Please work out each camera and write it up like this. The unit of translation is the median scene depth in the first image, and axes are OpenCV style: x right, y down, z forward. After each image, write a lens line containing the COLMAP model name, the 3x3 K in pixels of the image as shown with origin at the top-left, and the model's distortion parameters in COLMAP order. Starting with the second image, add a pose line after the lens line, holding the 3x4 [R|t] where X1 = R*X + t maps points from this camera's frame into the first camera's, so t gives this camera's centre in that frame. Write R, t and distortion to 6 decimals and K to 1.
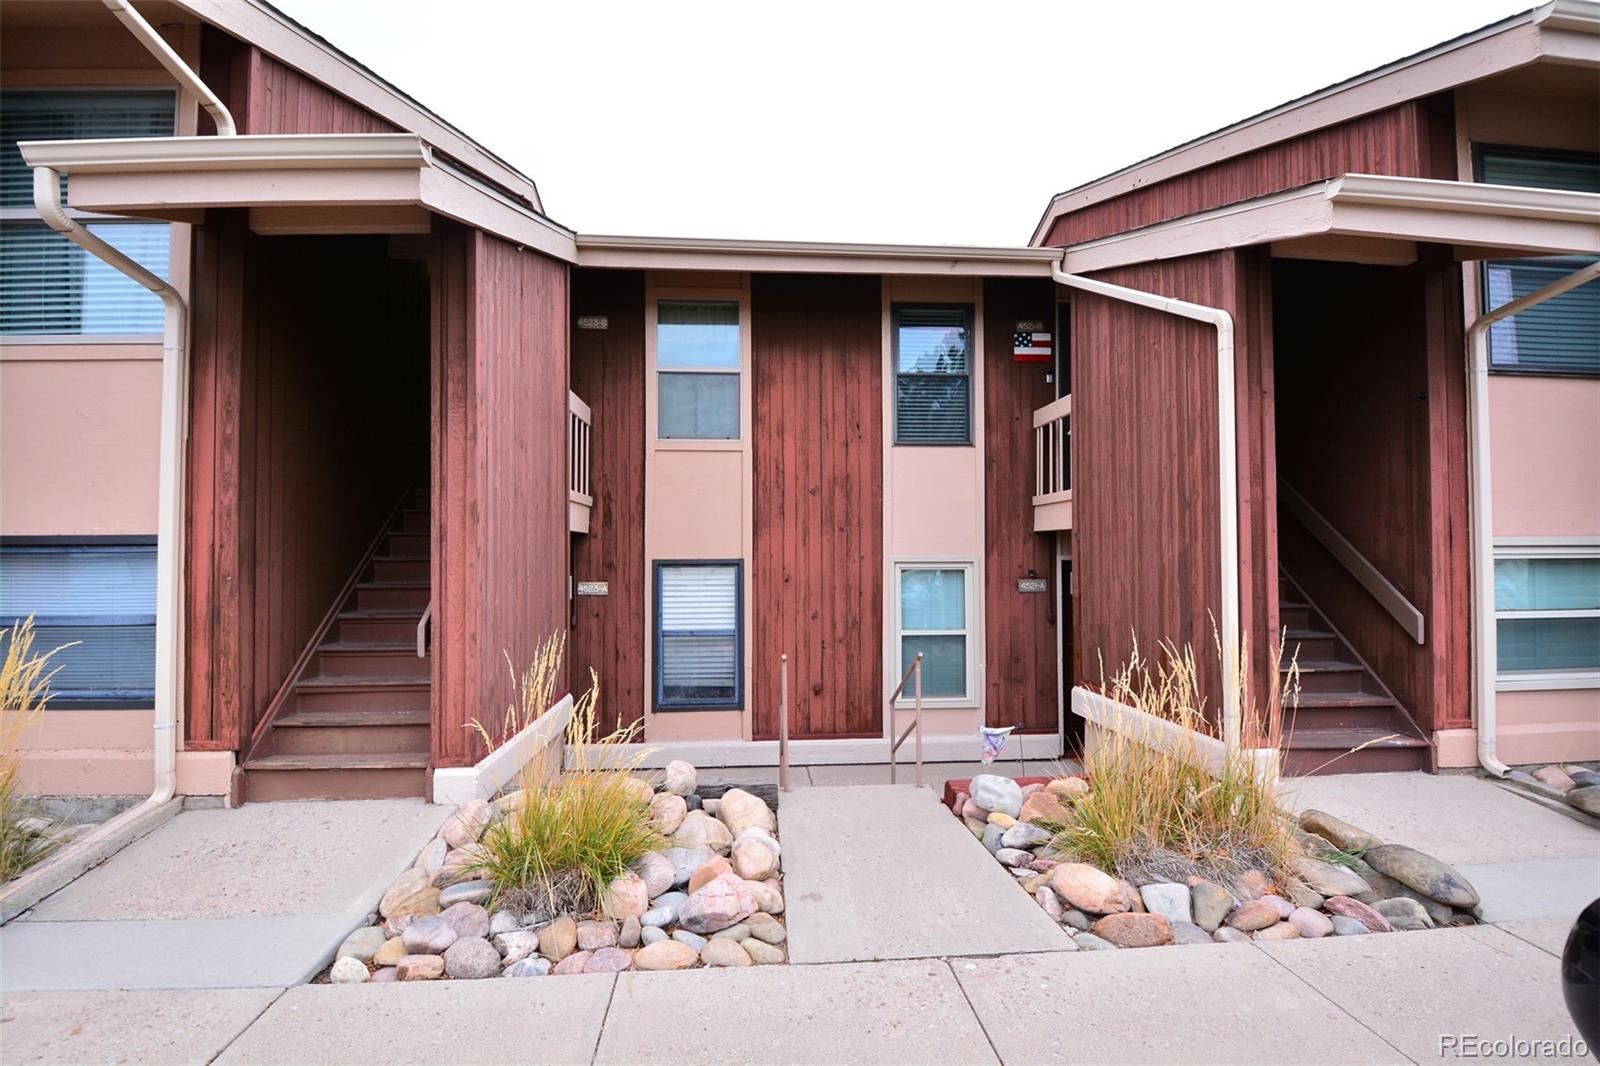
lens RADIAL K [[675.7, 0, 797.7], [0, 675.7, 552.6], [0, 0, 1]] dist [0.015640, -0.017339]
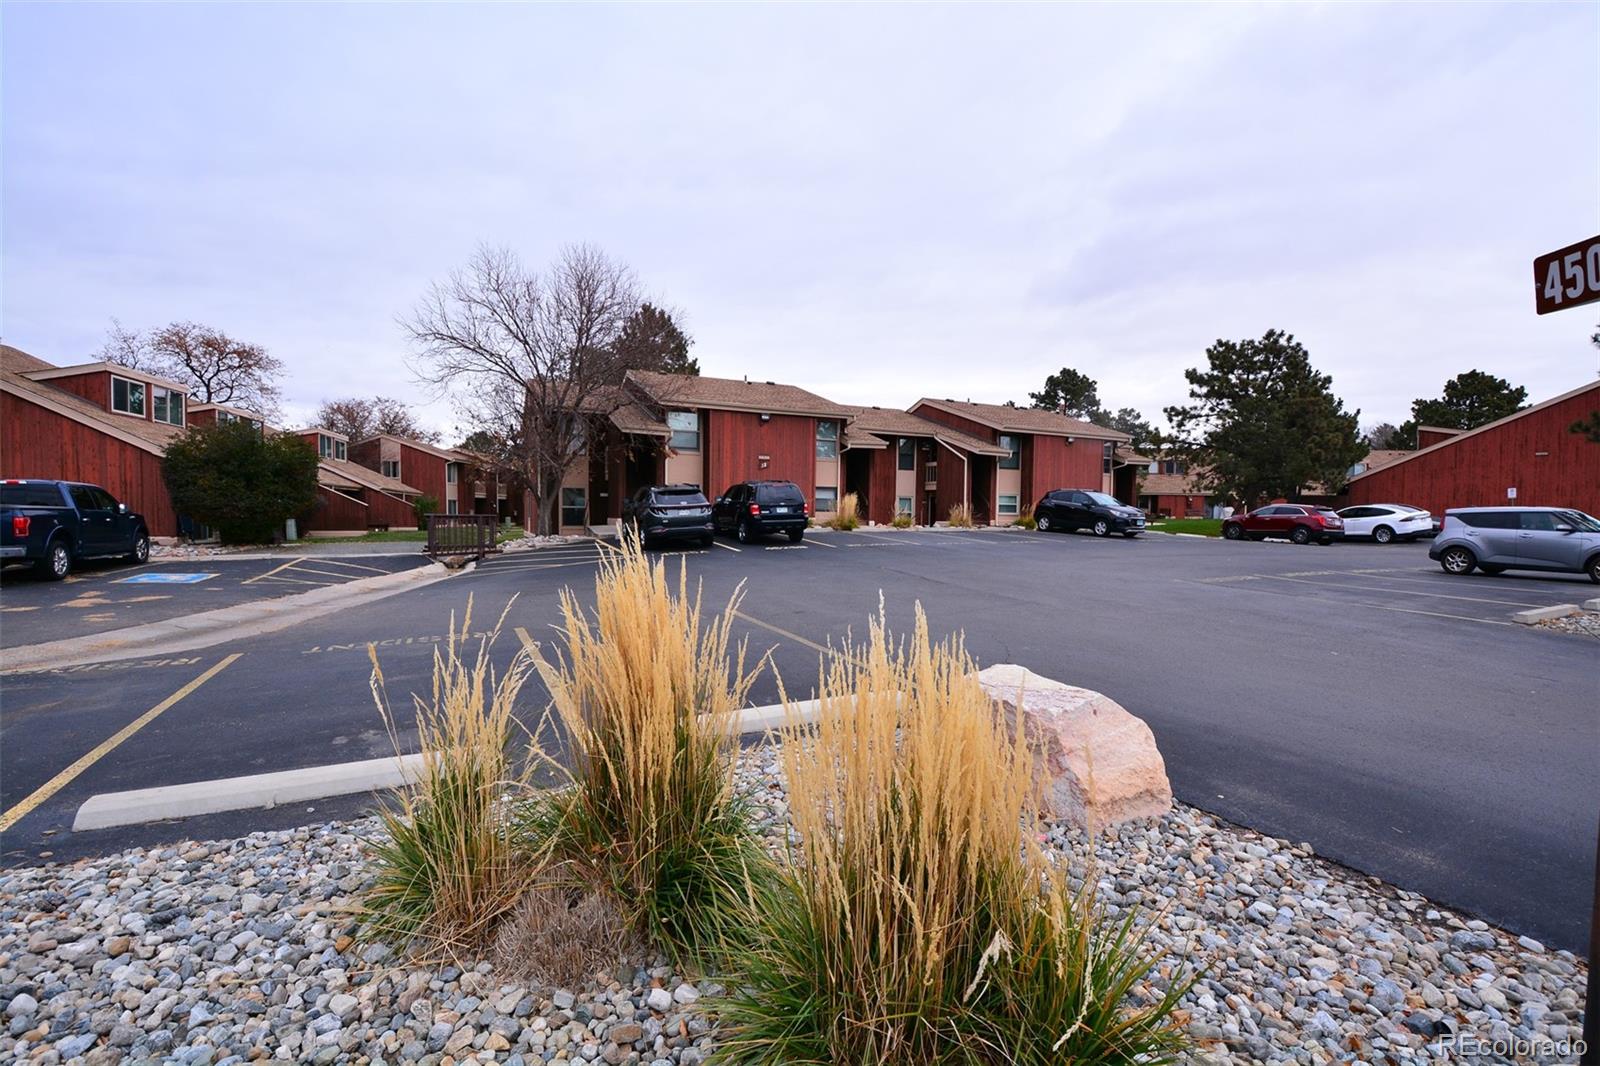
lens RADIAL K [[675.7, 0, 797.7], [0, 675.7, 552.6], [0, 0, 1]] dist [0.015640, -0.017339]
pose [[0.943230, -0.013945, 0.331847, -1.903822], [-0.008752, 0.997728, 0.066801, 0.085198], [-0.332024, -0.065913, 0.940965, -2.888082]]
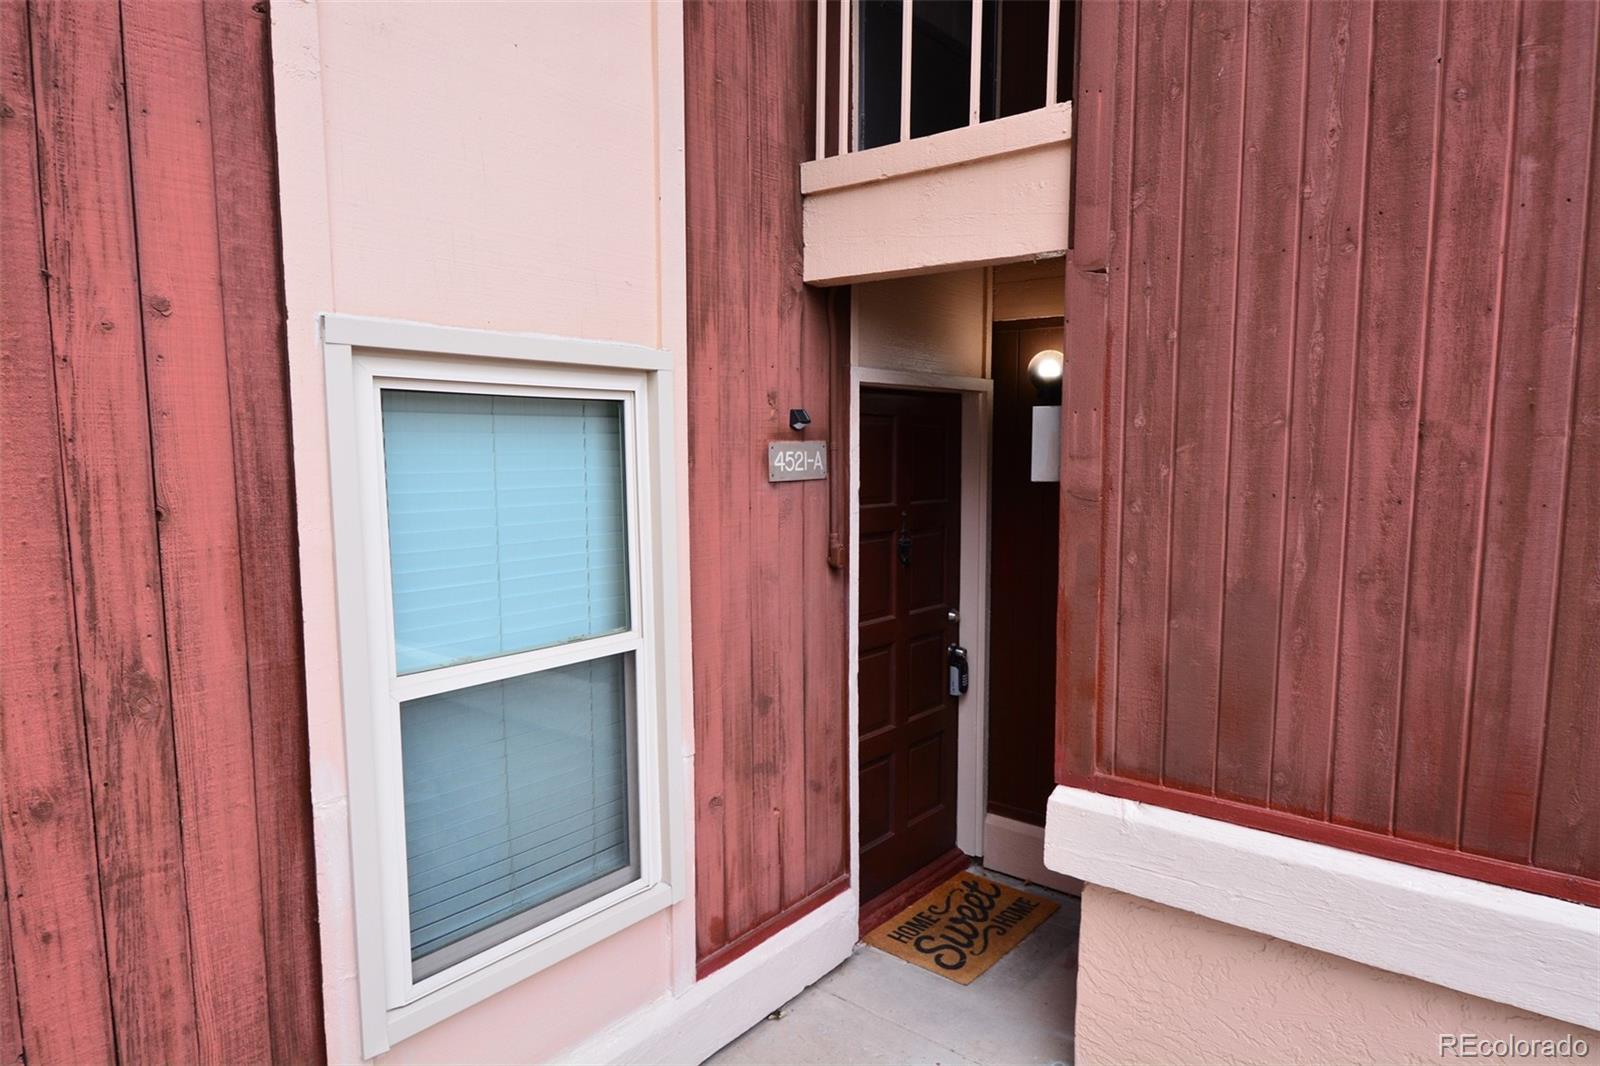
lens RADIAL K [[958.3, 0, 798.7], [0, 958.3, 549.7], [0, 0, 1]] dist [0.005898, 0.001158]
pose [[0.699661, -0.079695, 0.710016, 0.030810], [-0.004550, 0.993242, 0.115969, 0.038944], [-0.714460, -0.084370, 0.694570, 0.700099]]
